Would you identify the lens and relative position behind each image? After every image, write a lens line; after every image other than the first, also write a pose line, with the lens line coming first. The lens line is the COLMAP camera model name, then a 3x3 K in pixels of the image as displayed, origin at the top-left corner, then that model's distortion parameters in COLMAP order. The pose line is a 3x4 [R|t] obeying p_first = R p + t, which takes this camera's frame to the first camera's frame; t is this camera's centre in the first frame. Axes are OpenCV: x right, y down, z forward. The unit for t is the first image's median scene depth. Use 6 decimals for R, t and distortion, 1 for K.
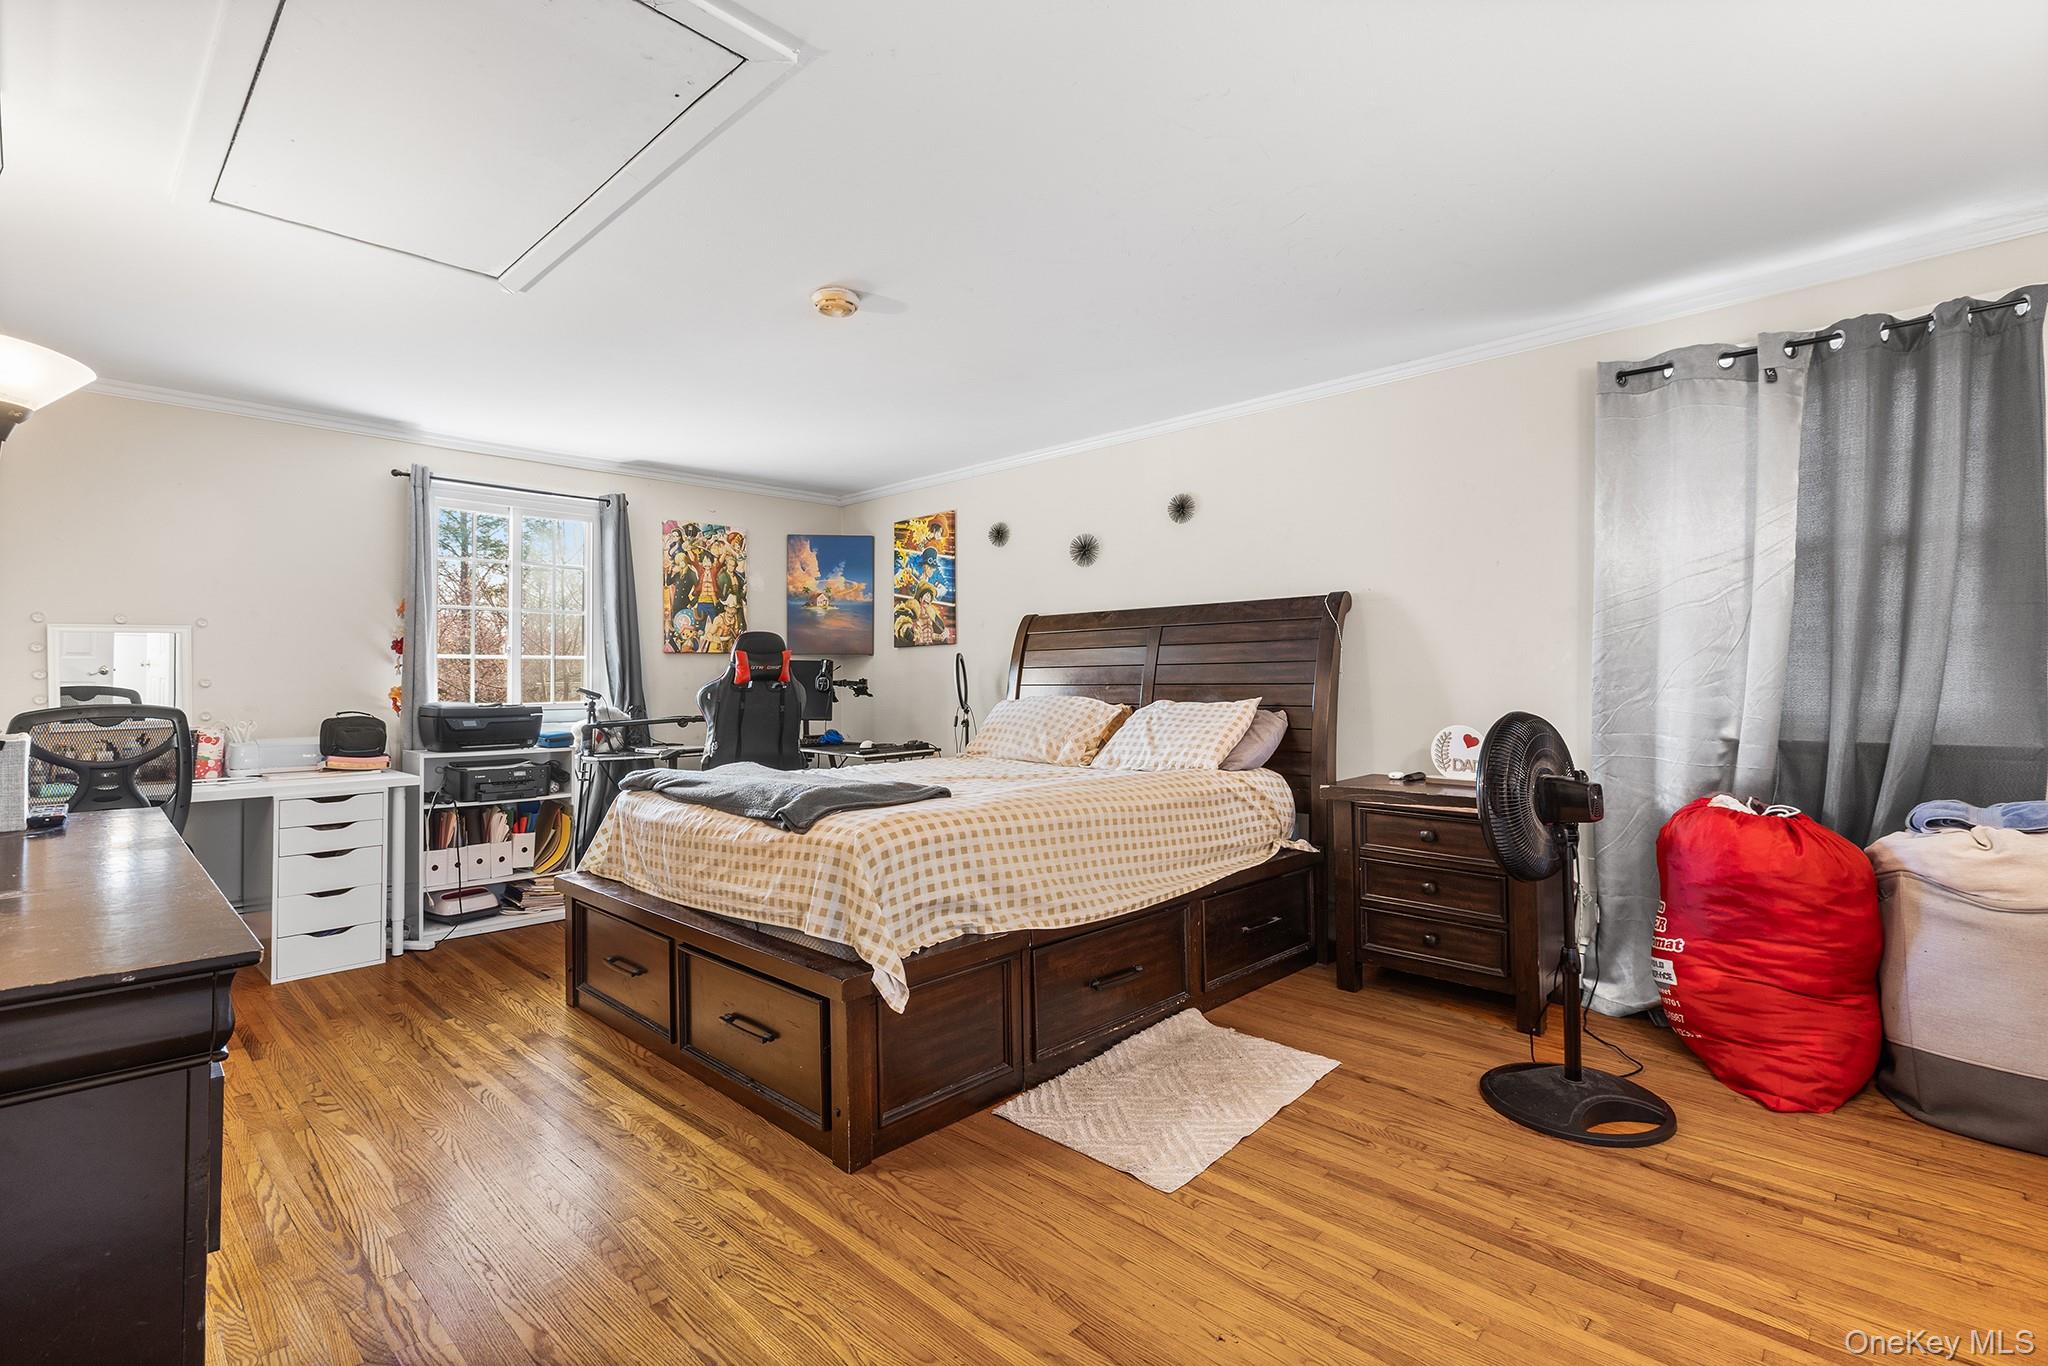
lens RADIAL K [[943.2, 0, 1033.8], [0, 943.2, 678.1], [0, 0, 1]] dist [0.000505, 0.000466]
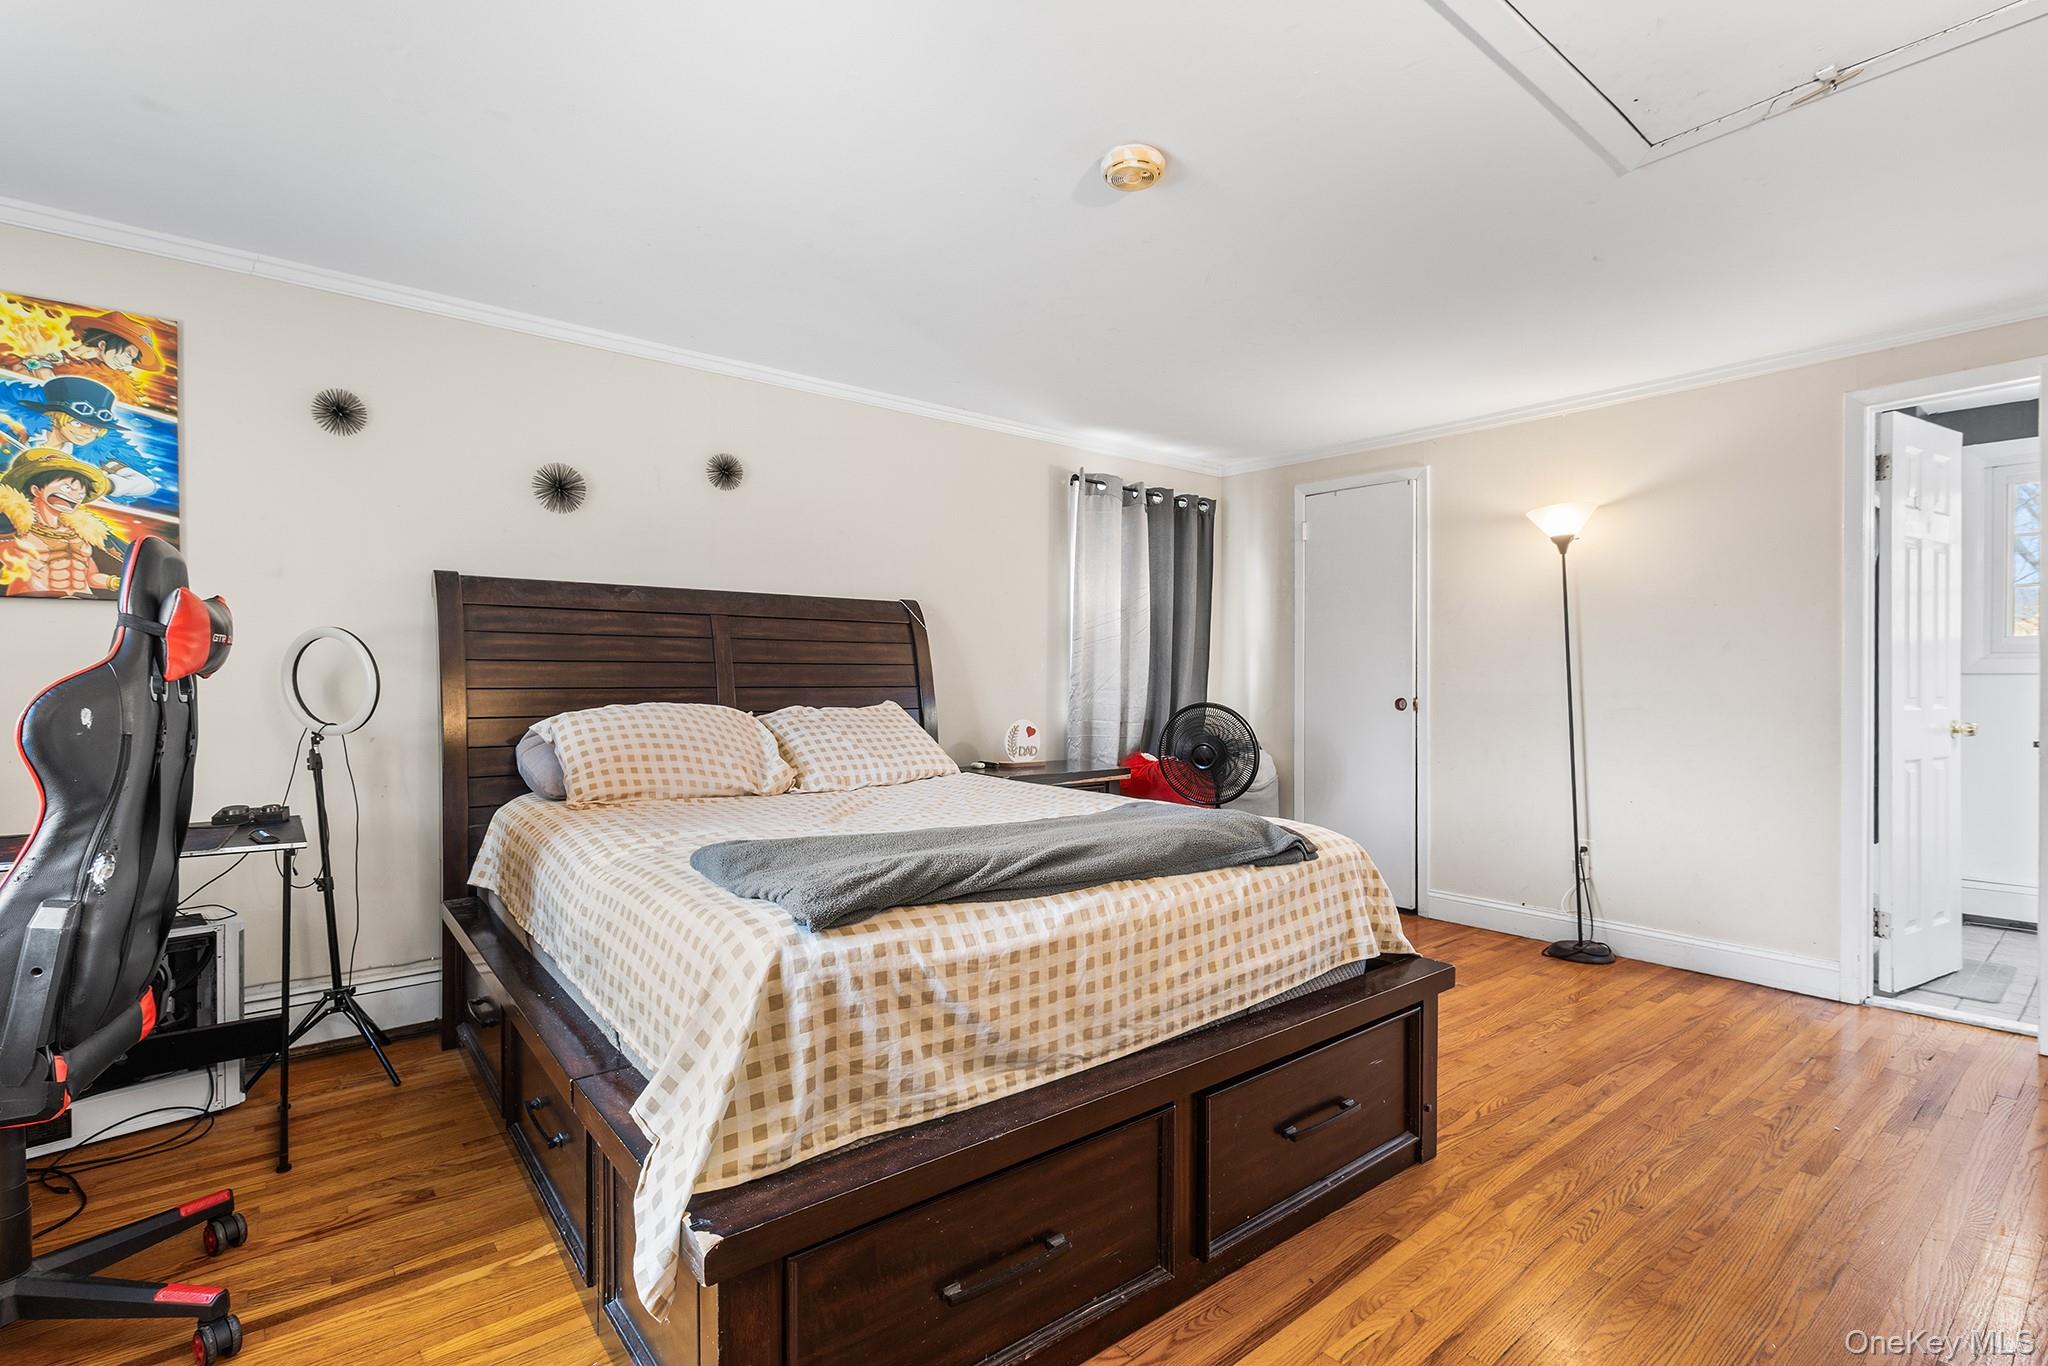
lens RADIAL K [[943.2, 0, 1036.0], [0, 943.2, 694.2], [0, 0, 1]] dist [0.000505, 0.000466]
pose [[0.131987, -0.003925, 0.991244, -0.498387], [-0.003265, 0.999985, 0.004395, 0.006223], [-0.991246, -0.003817, 0.131973, 0.507050]]
